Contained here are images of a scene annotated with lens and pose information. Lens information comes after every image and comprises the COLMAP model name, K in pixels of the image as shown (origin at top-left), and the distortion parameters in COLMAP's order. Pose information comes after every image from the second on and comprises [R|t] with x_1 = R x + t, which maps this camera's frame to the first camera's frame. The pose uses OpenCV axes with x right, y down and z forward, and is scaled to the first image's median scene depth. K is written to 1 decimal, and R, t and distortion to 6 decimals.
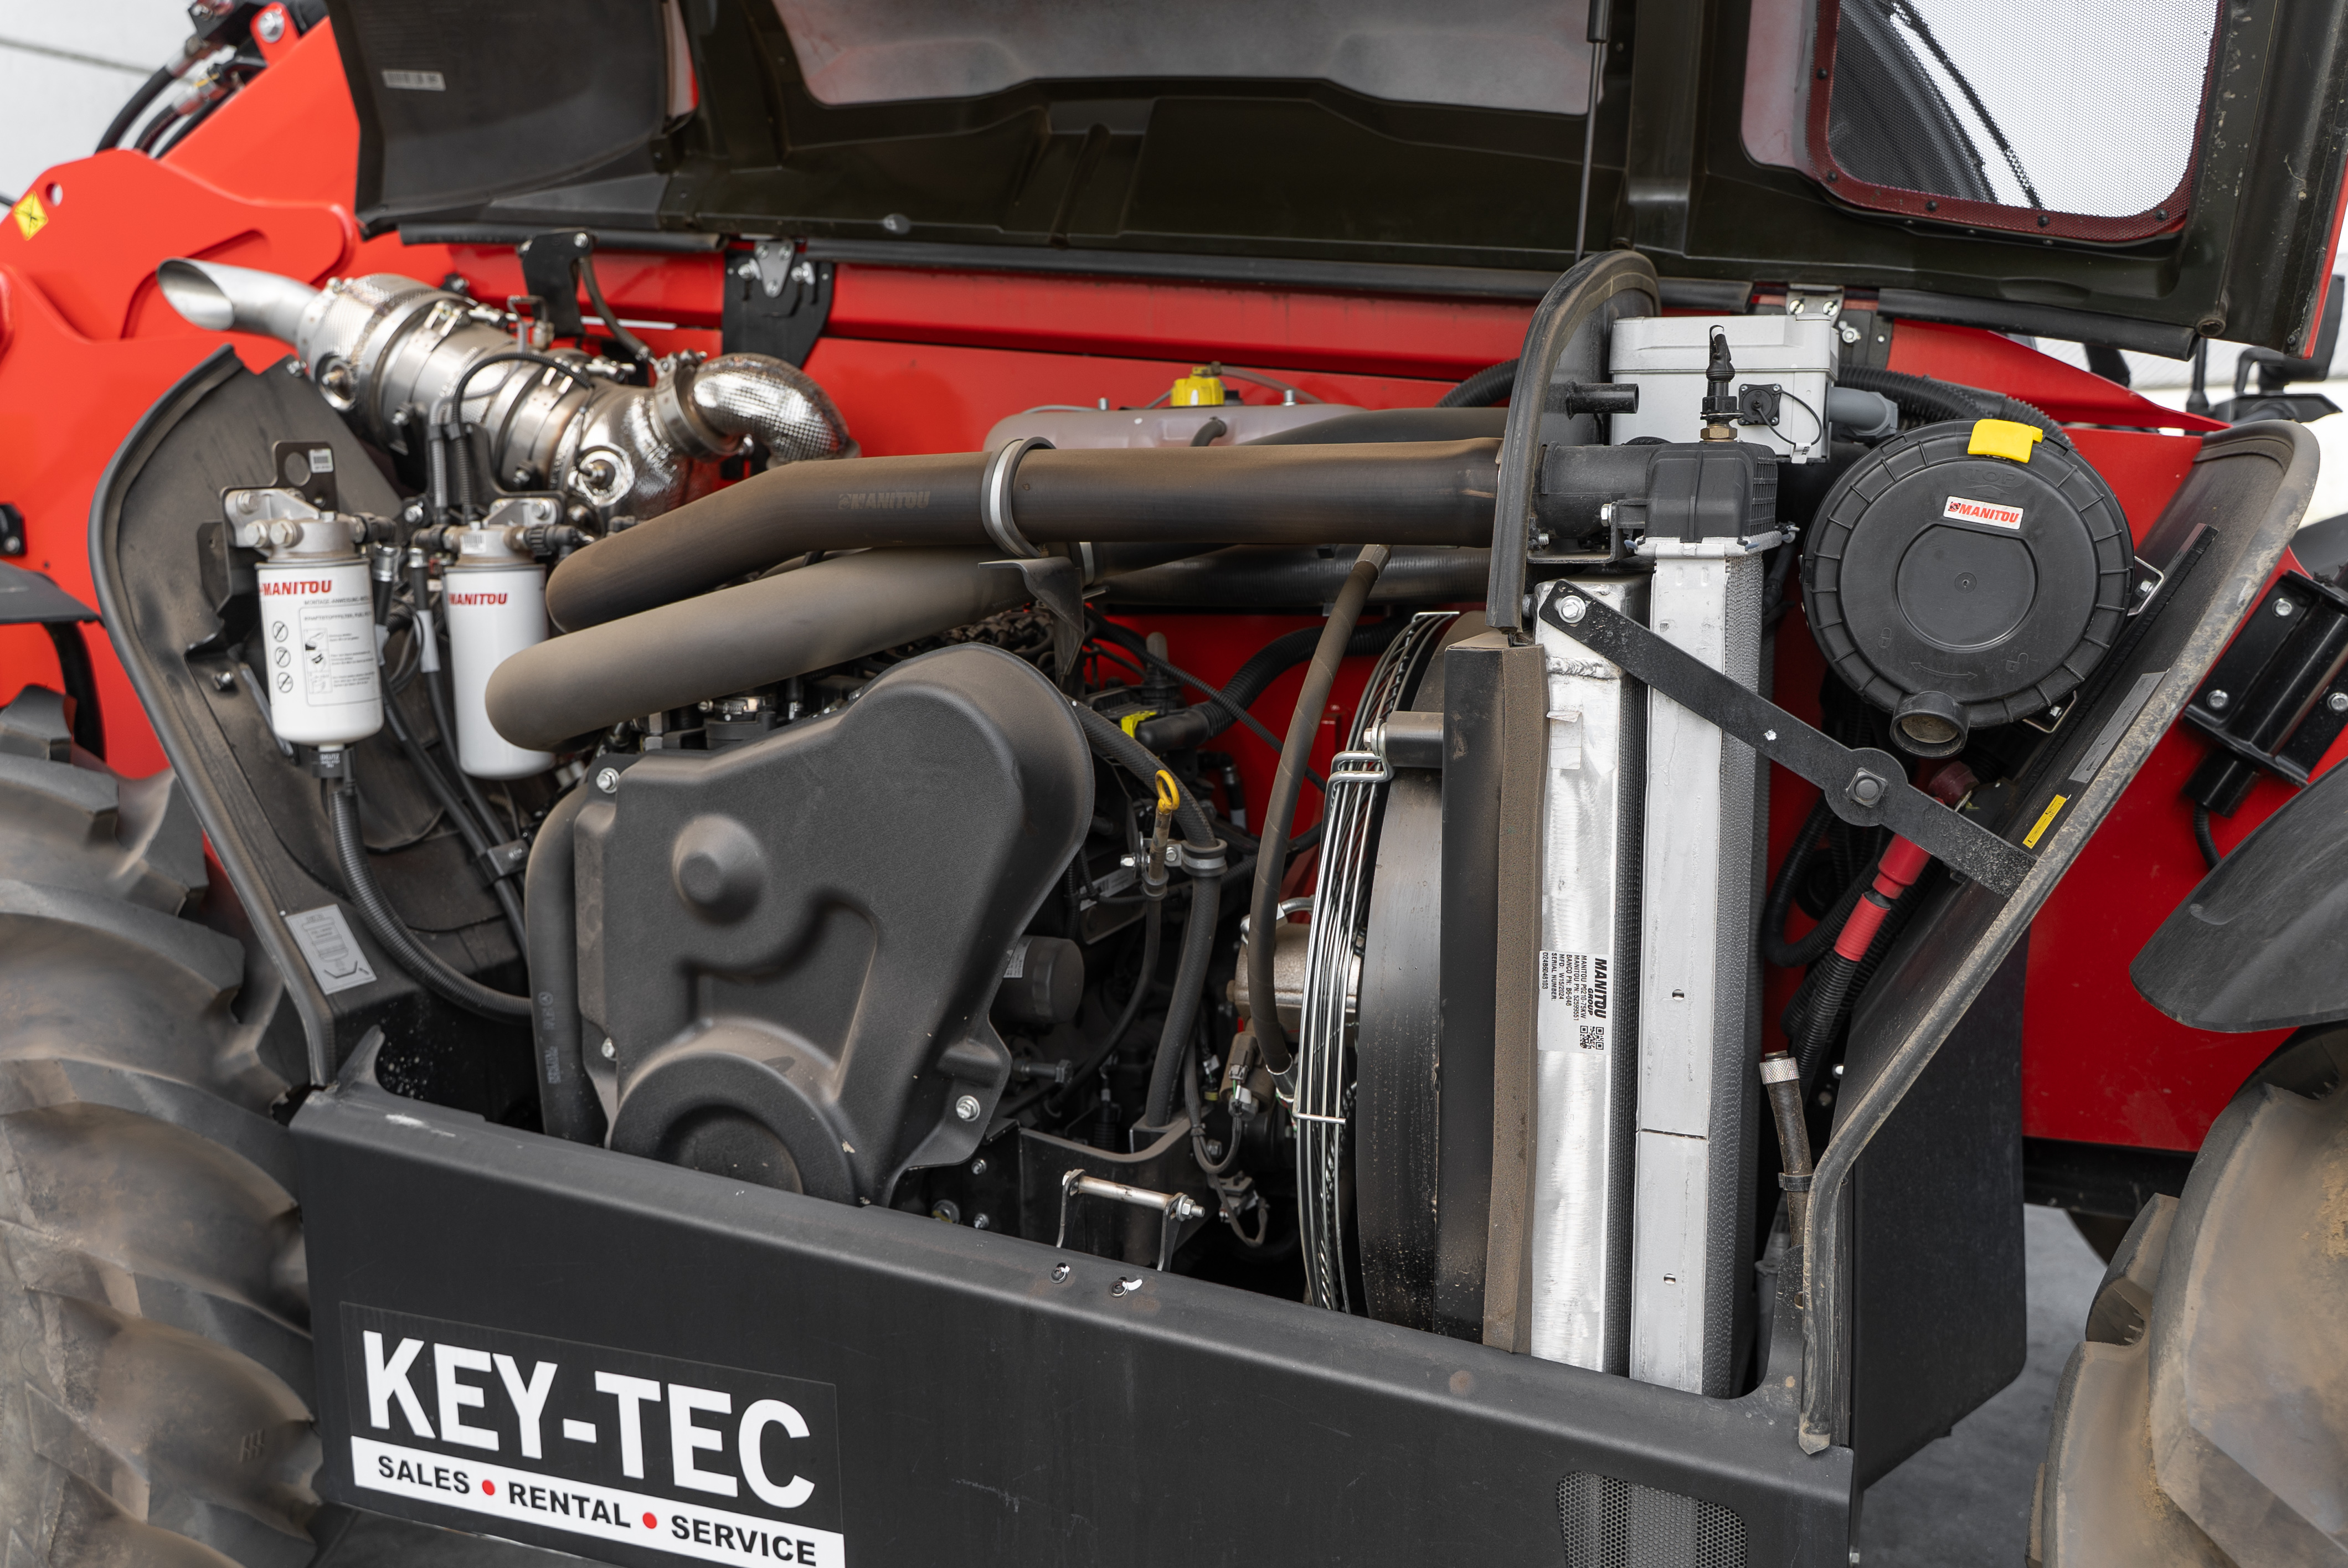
lens RADIAL K [[2143.2, 0, 1350.5], [0, 2143.2, 817.4], [0, 0, 1]] dist [0.000990, -0.010726]
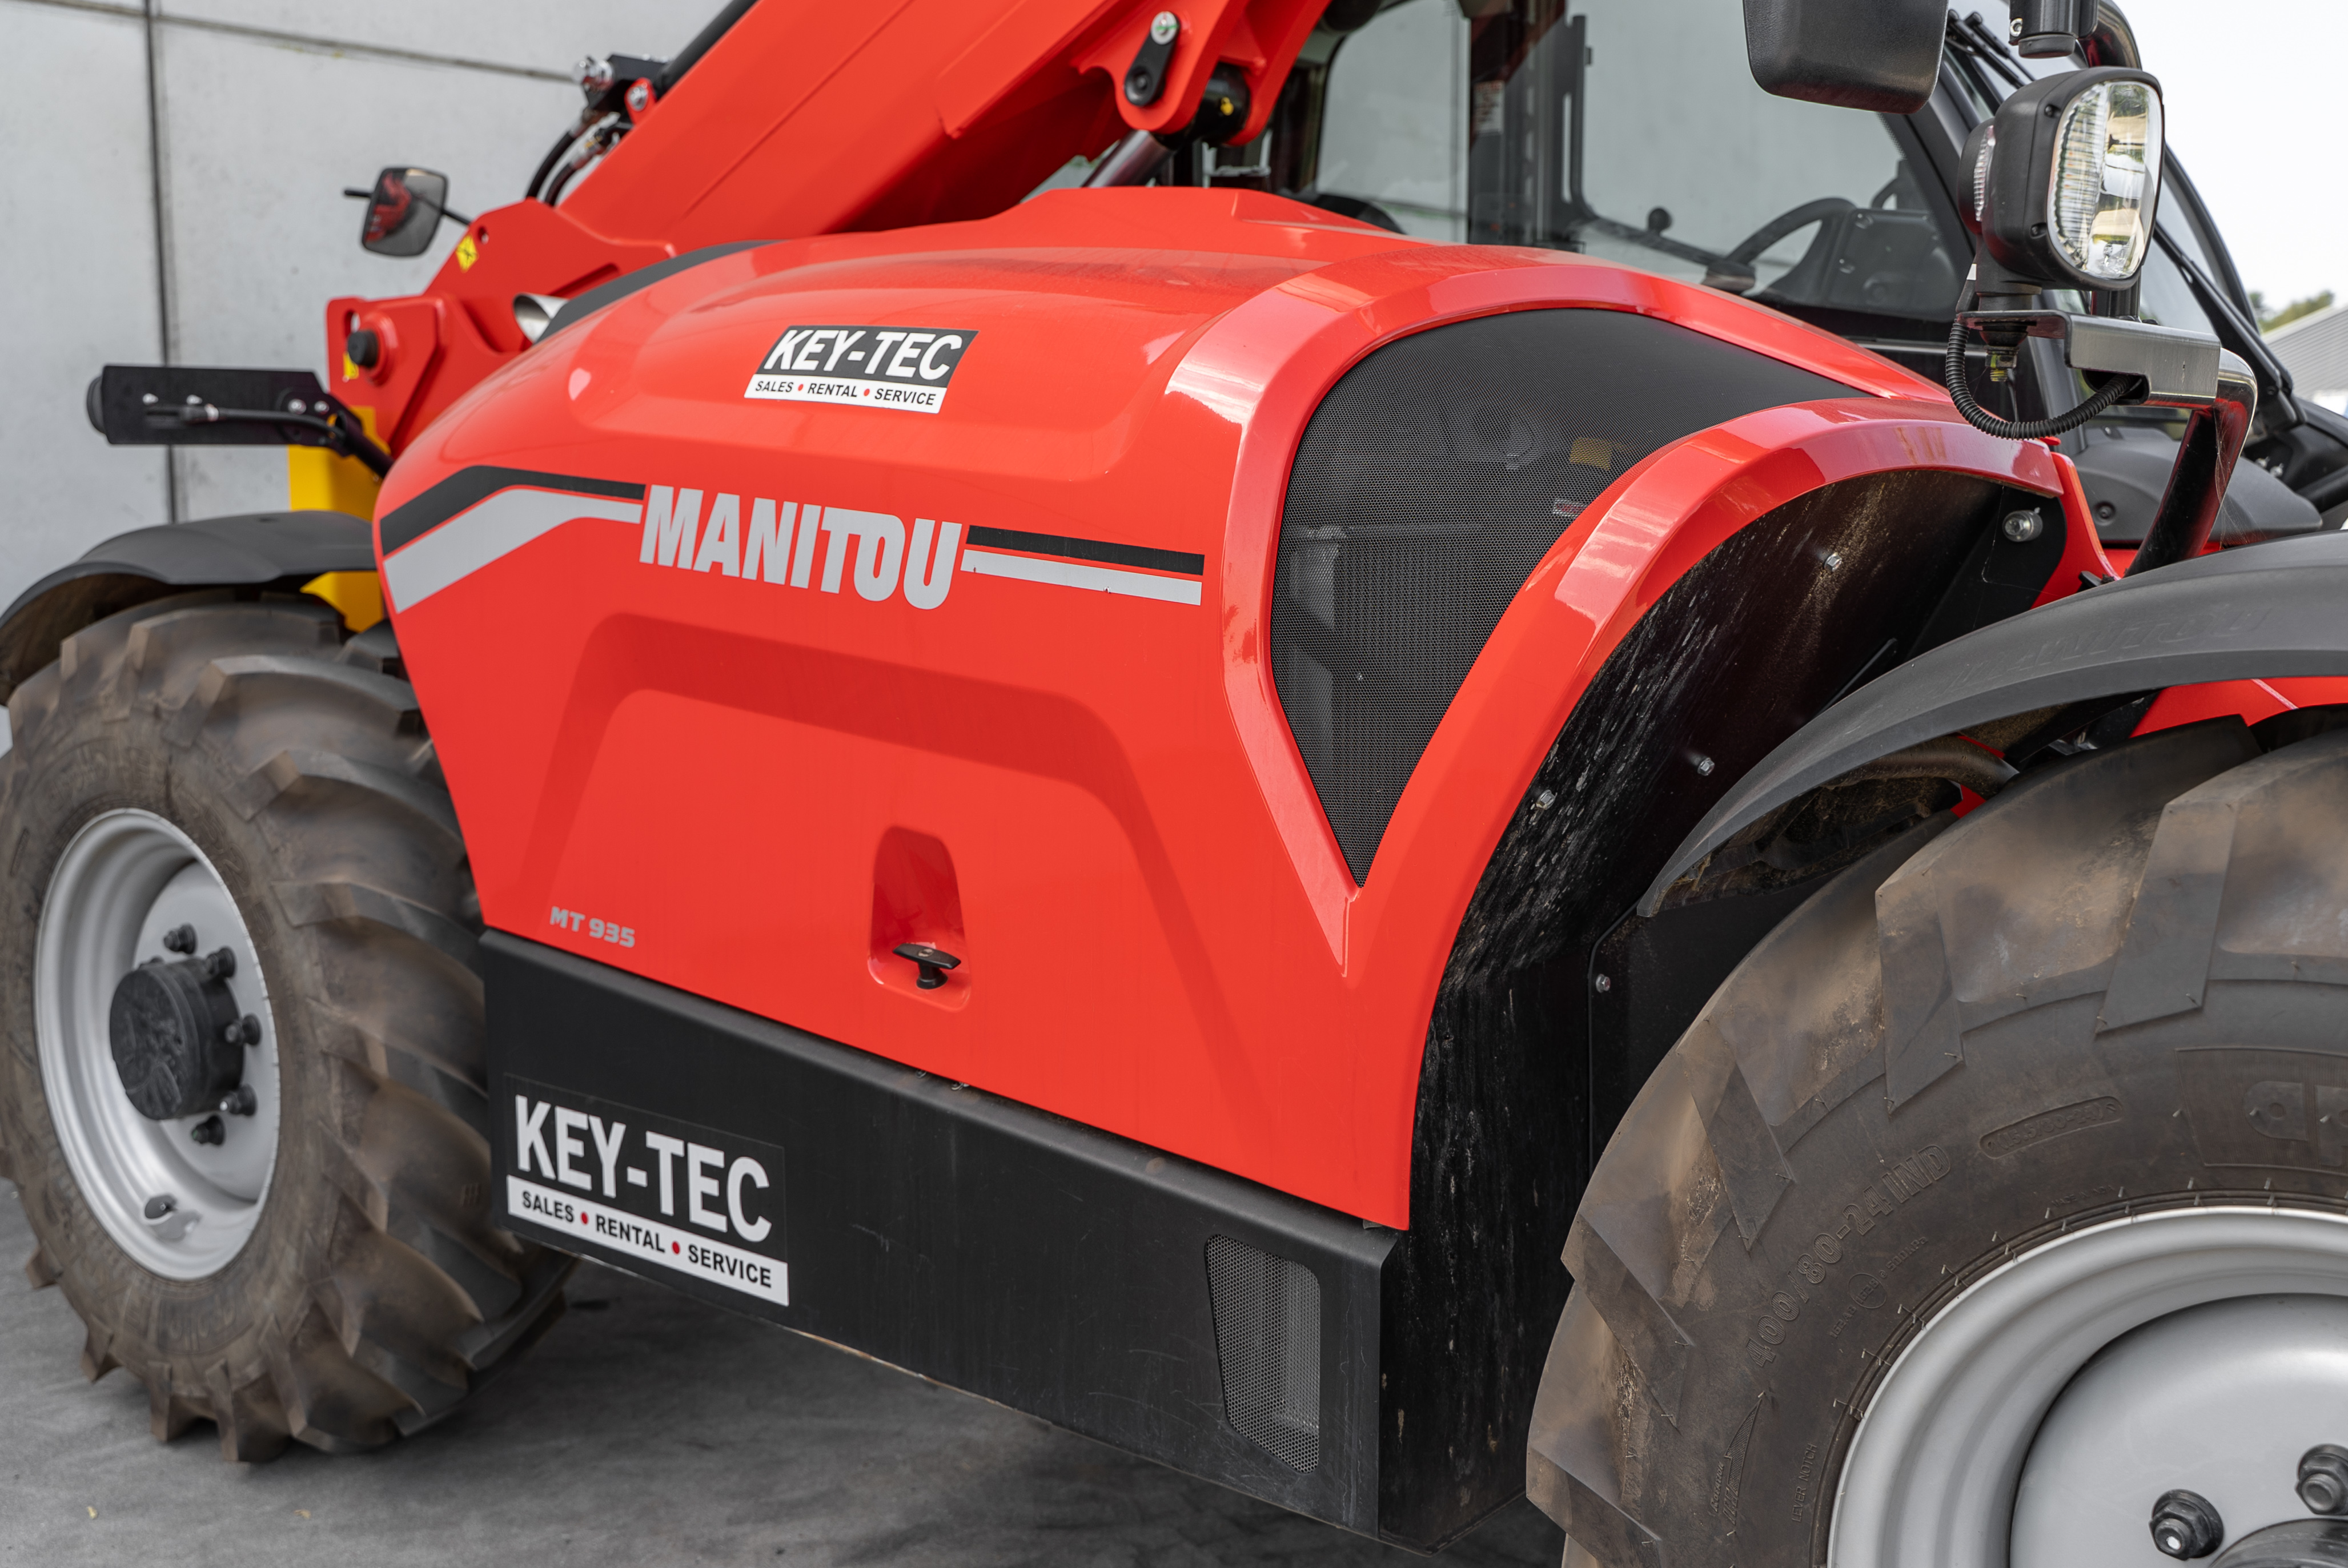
lens RADIAL K [[2356.6, 0, 1174.0], [0, 2356.6, 784.0], [0, 0, 1]] dist [0.009055, -0.008665]
pose [[0.947409, 0.053435, -0.315534, 0.384635], [-0.061246, 0.998012, -0.014882, 0.039444], [0.314111, 0.033425, 0.948798, -0.283860]]
